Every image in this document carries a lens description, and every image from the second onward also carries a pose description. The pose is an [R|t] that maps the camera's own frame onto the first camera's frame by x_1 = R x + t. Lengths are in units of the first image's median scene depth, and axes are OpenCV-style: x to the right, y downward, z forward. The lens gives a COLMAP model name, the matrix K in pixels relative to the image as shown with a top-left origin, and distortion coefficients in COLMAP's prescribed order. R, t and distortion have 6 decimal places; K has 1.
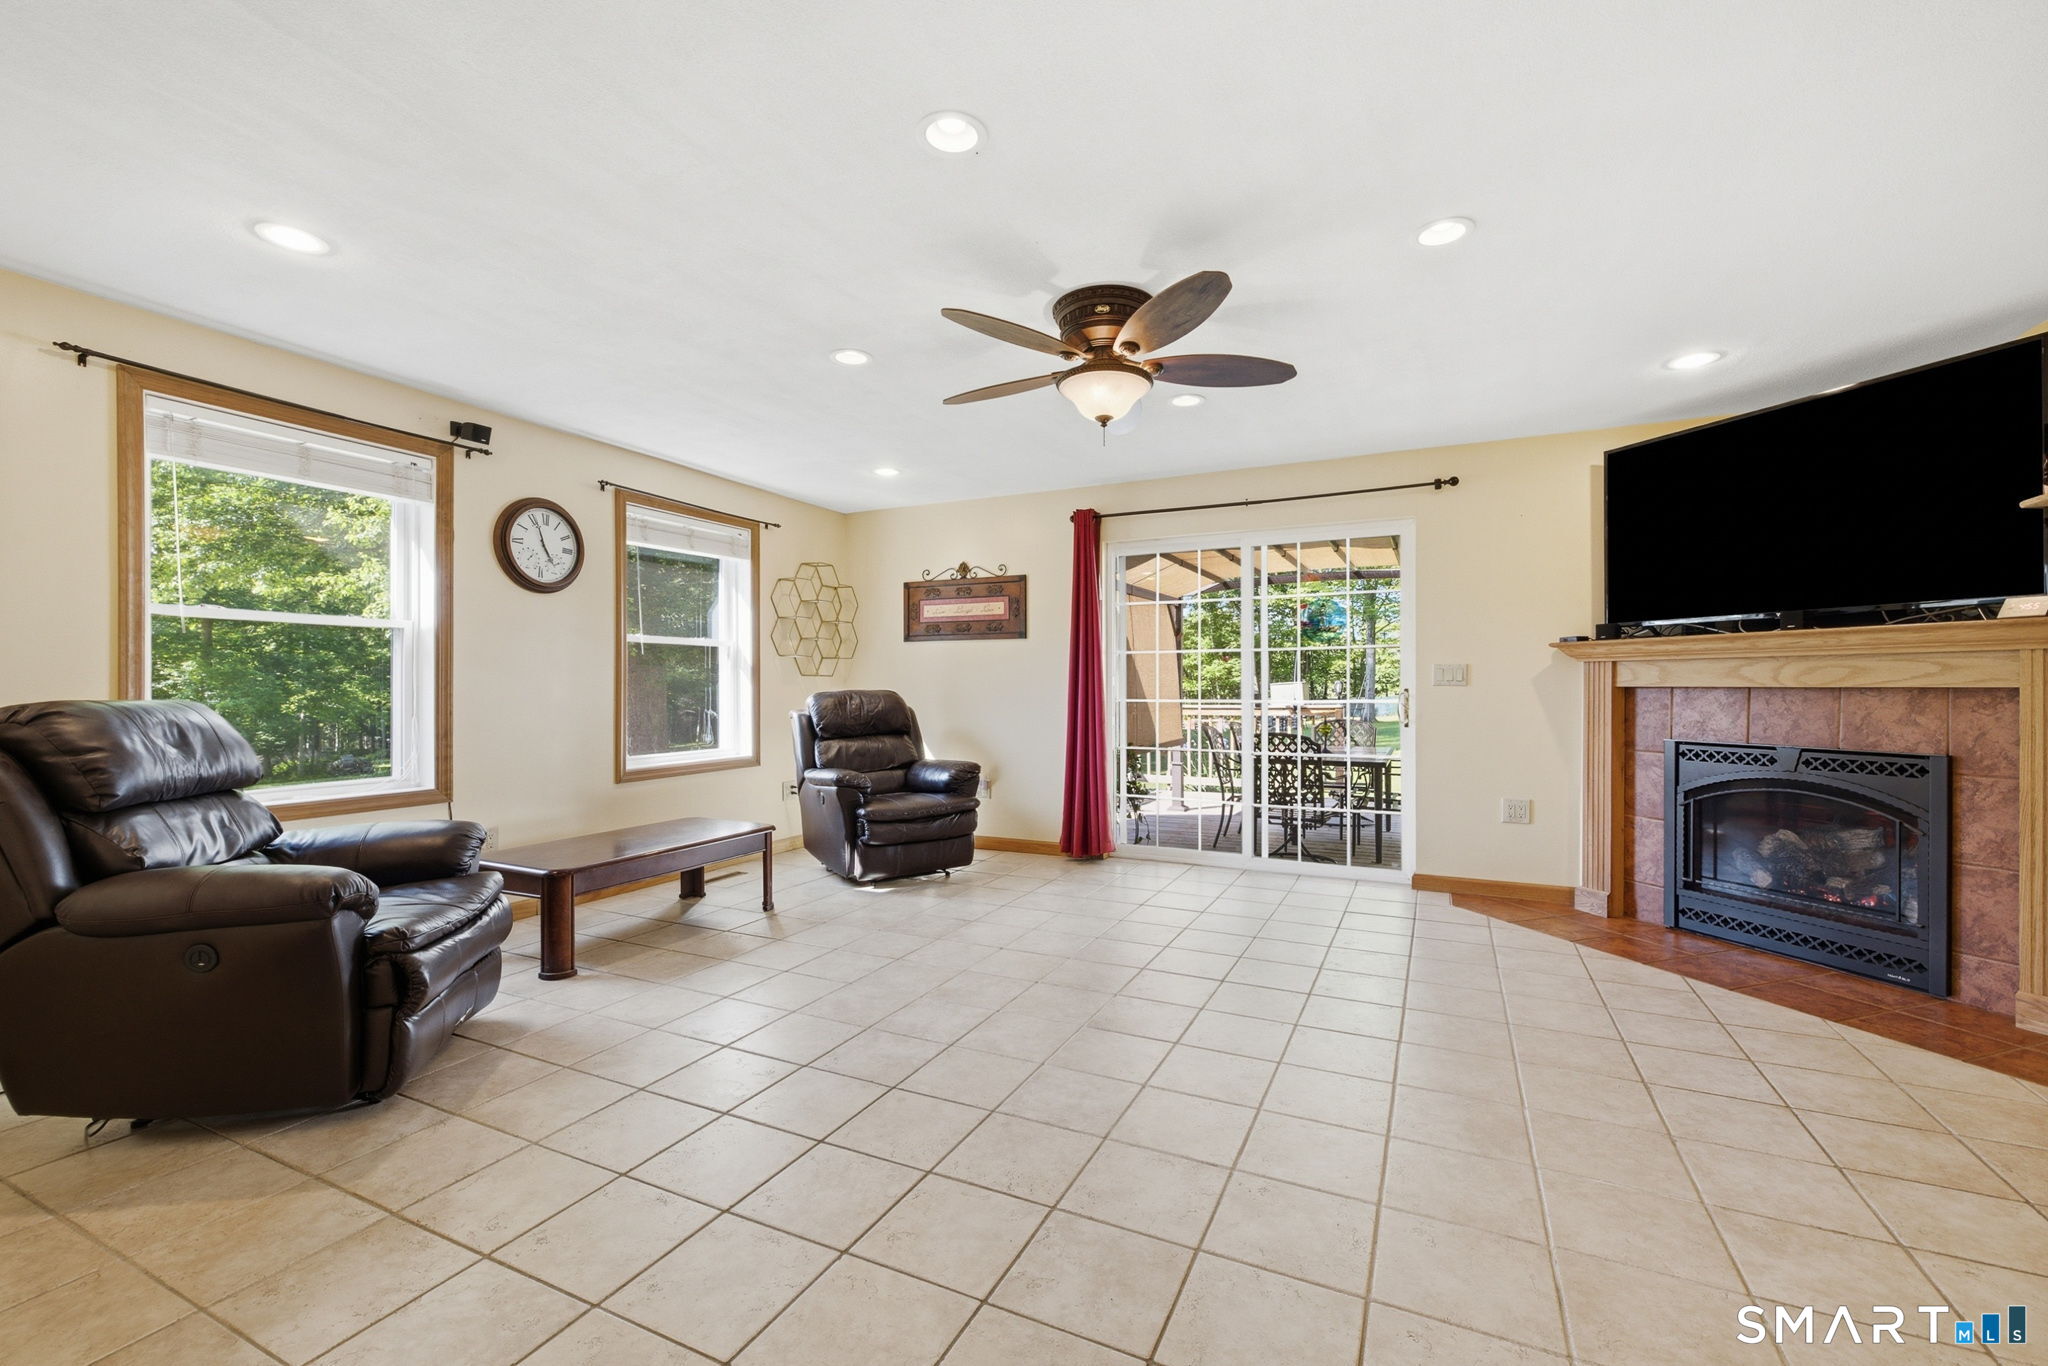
lens RADIAL K [[863.4, 0, 1019.1], [0, 863.4, 687.8], [0, 0, 1]] dist [0.004256, -0.001216]
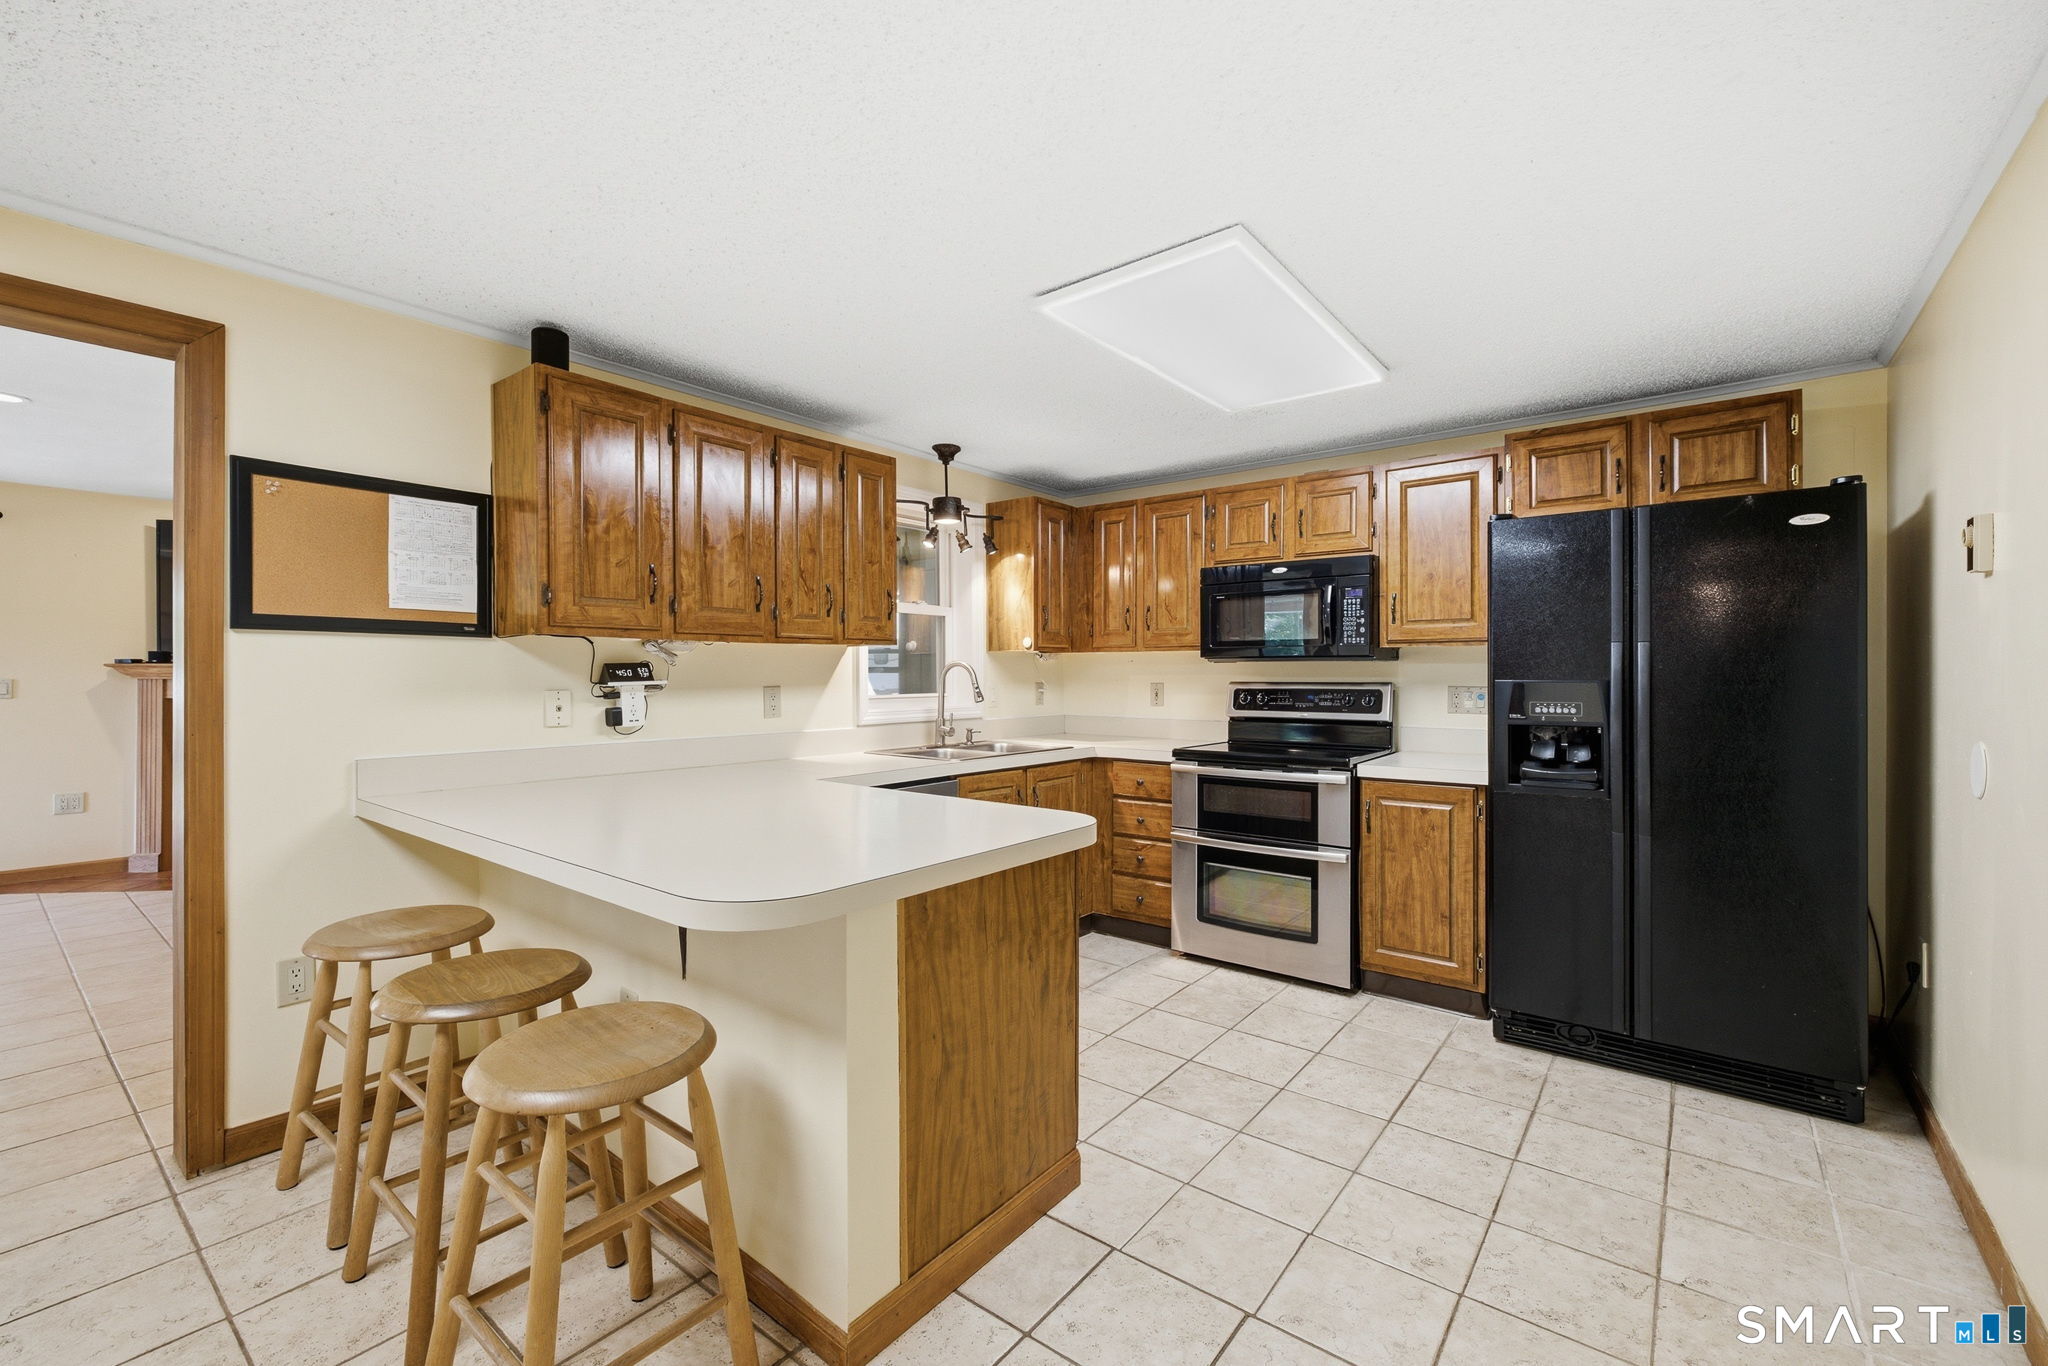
lens RADIAL K [[863.4, 0, 1027.1], [0, 863.4, 678.0], [0, 0, 1]] dist [0.004256, -0.001216]
pose [[0.208999, 0.002294, 0.977913, -0.352341], [-0.000627, 0.999997, -0.002212, -0.031480], [-0.977916, -0.000151, 0.209000, -0.600112]]
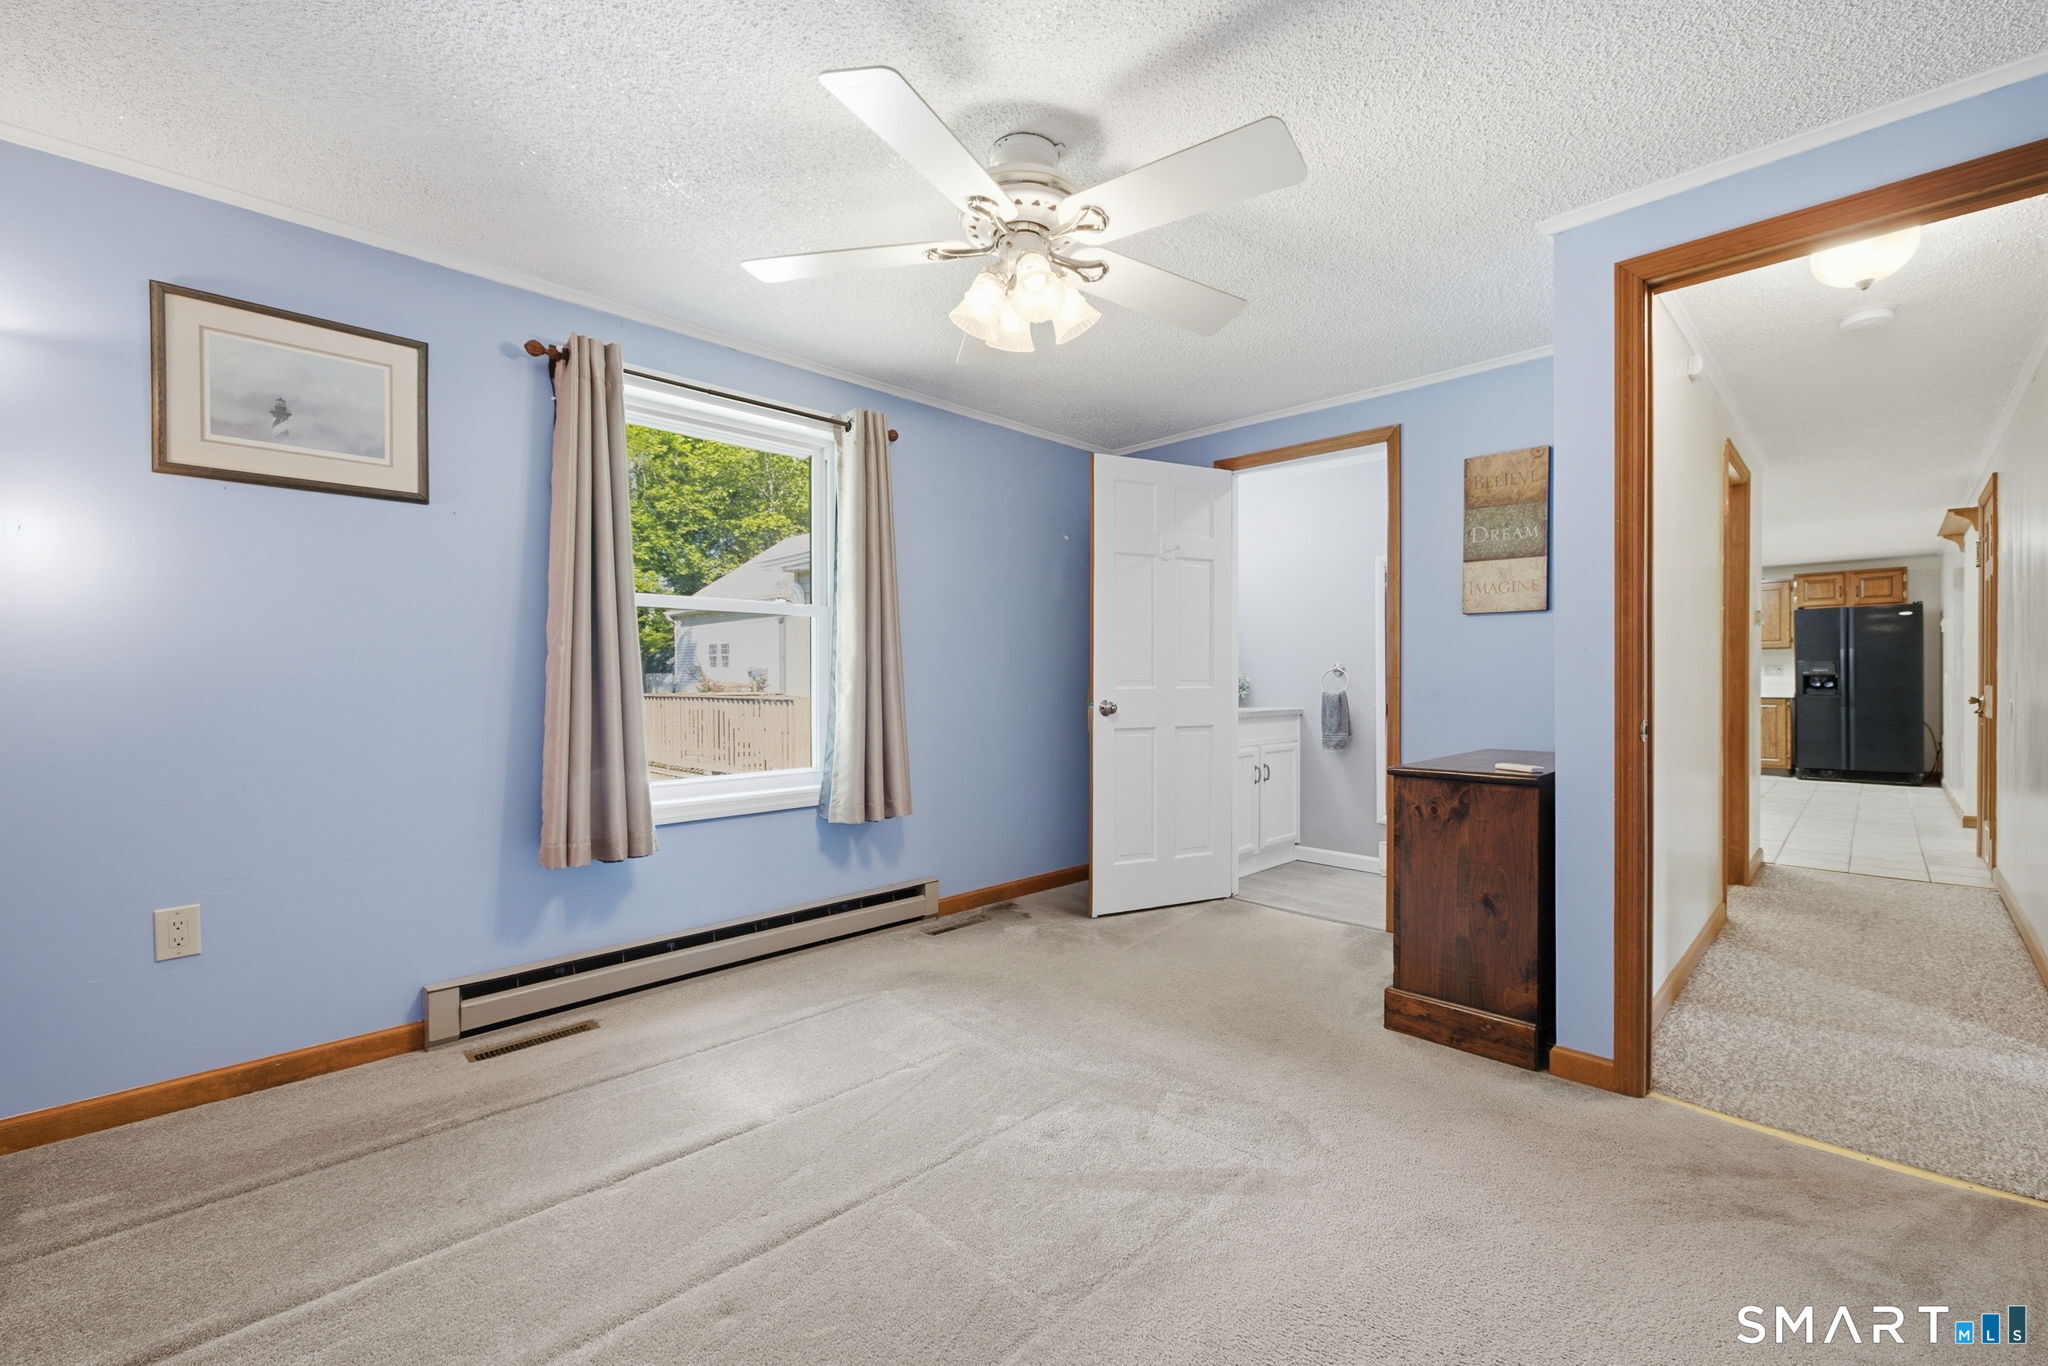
lens RADIAL K [[863.4, 0, 1026.4], [0, 863.4, 678.6], [0, 0, 1]] dist [0.004256, -0.001216]
pose [[0.319193, 0.002242, 0.947687, -2.294665], [0.001561, 0.999995, -0.002892, 0.016163], [-0.947688, 0.002402, 0.319188, 0.332026]]
